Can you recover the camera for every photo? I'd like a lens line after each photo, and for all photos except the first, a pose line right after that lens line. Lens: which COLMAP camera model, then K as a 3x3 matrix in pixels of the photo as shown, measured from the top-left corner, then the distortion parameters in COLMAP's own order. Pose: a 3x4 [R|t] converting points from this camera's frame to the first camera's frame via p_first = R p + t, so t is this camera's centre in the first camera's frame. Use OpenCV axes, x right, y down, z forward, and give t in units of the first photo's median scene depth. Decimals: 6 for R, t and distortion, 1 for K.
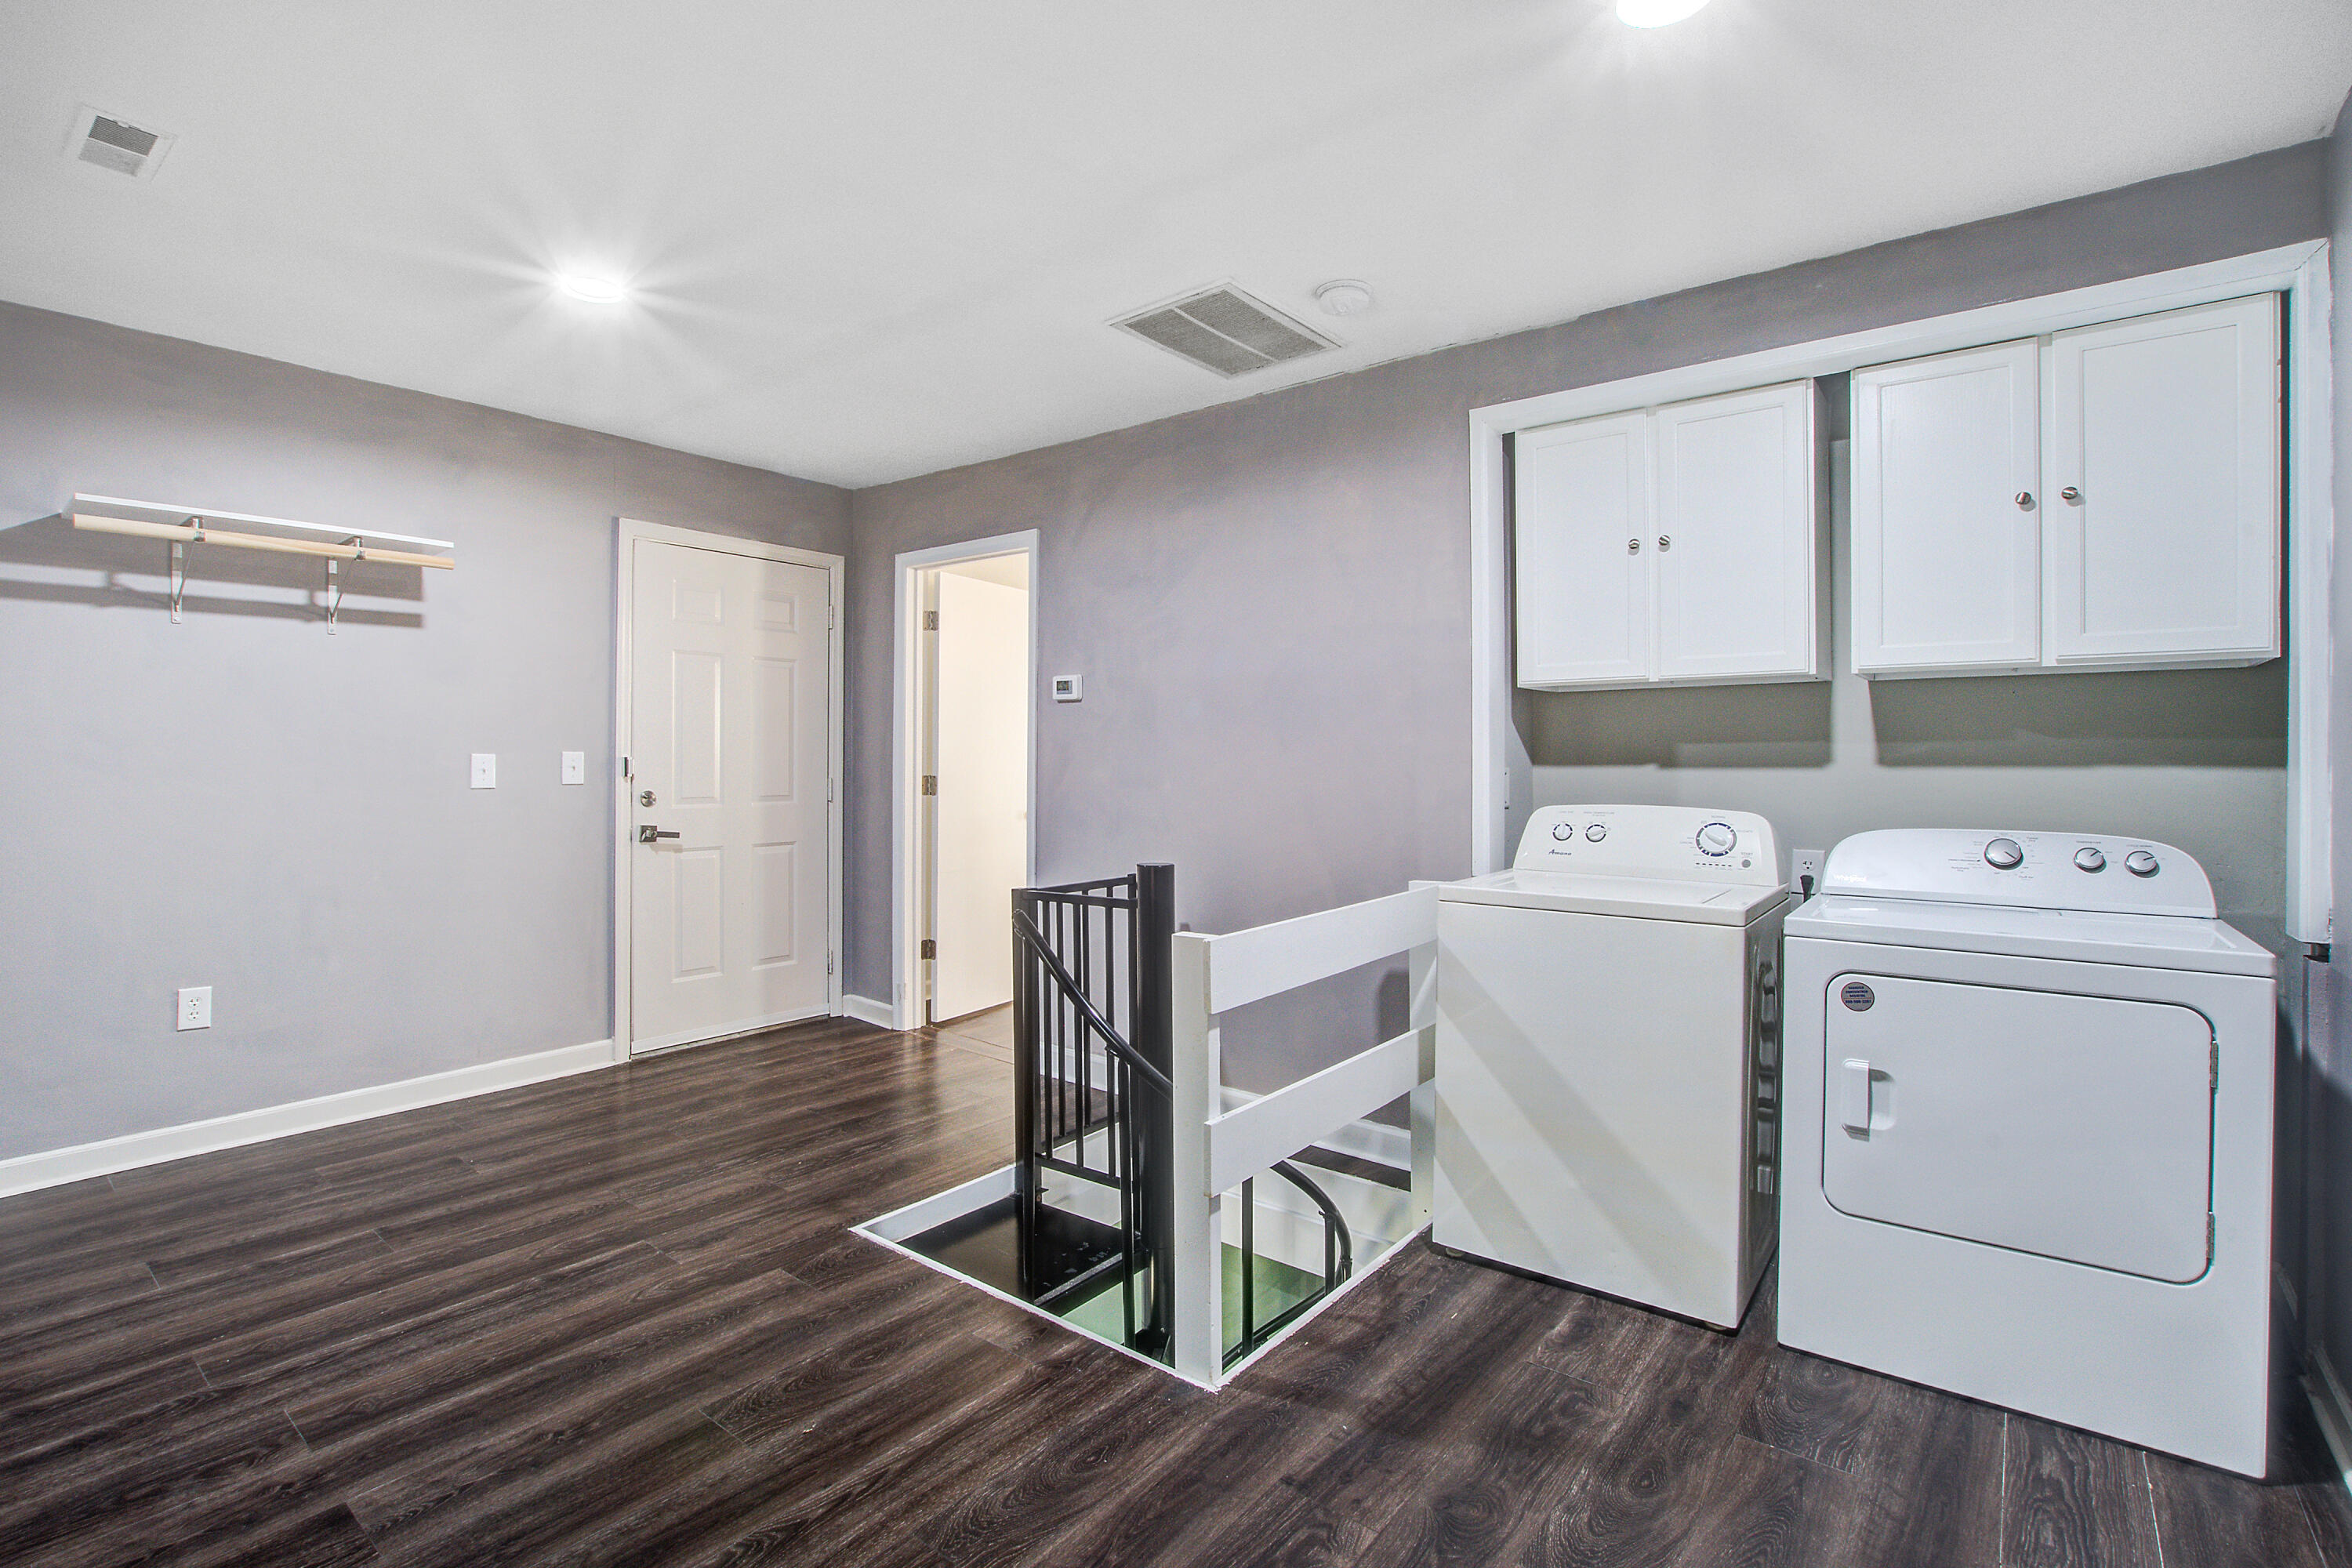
lens RADIAL K [[1054.3, 0, 1176.9], [0, 1054.3, 771.2], [0, 0, 1]] dist [-0.003347, -0.000496]
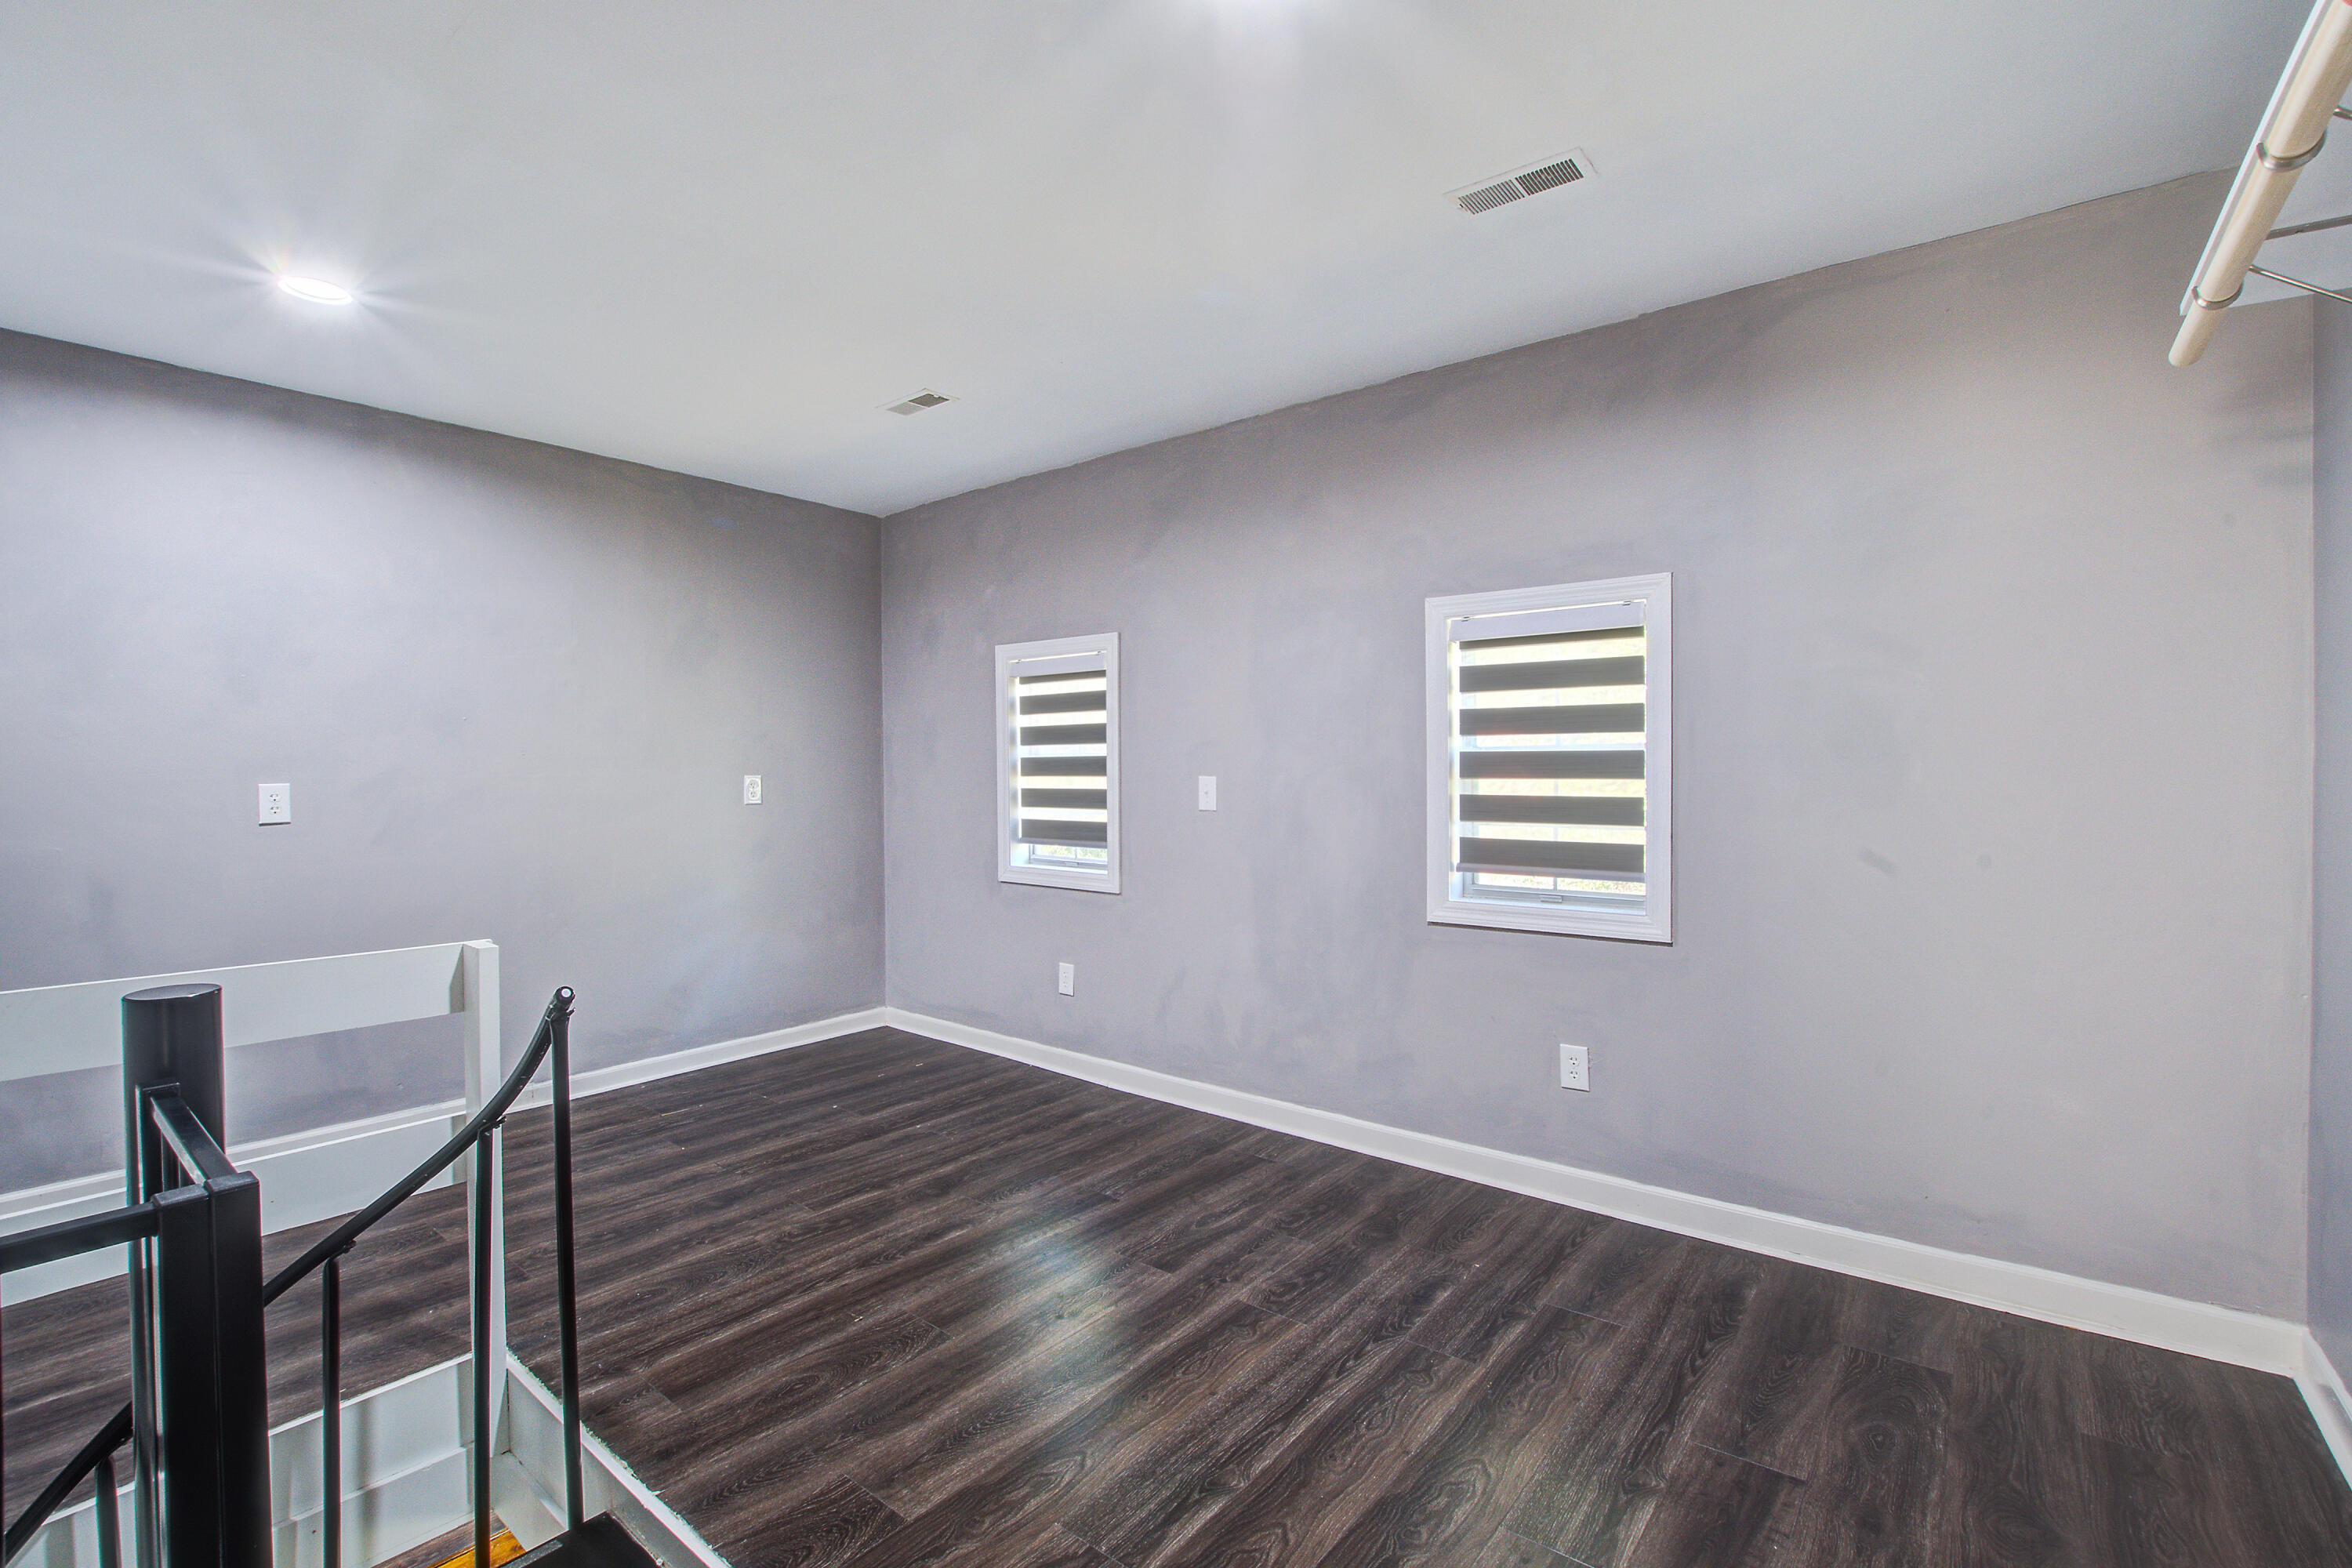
lens RADIAL K [[1054.3, 0, 1176.9], [0, 1054.3, 775.8], [0, 0, 1]] dist [-0.003347, -0.000496]
pose [[-0.999643, 0.010859, 0.024412, -0.728066], [0.011472, 0.999619, 0.025109, -0.030634], [-0.024130, 0.025380, -0.999387, 2.113618]]
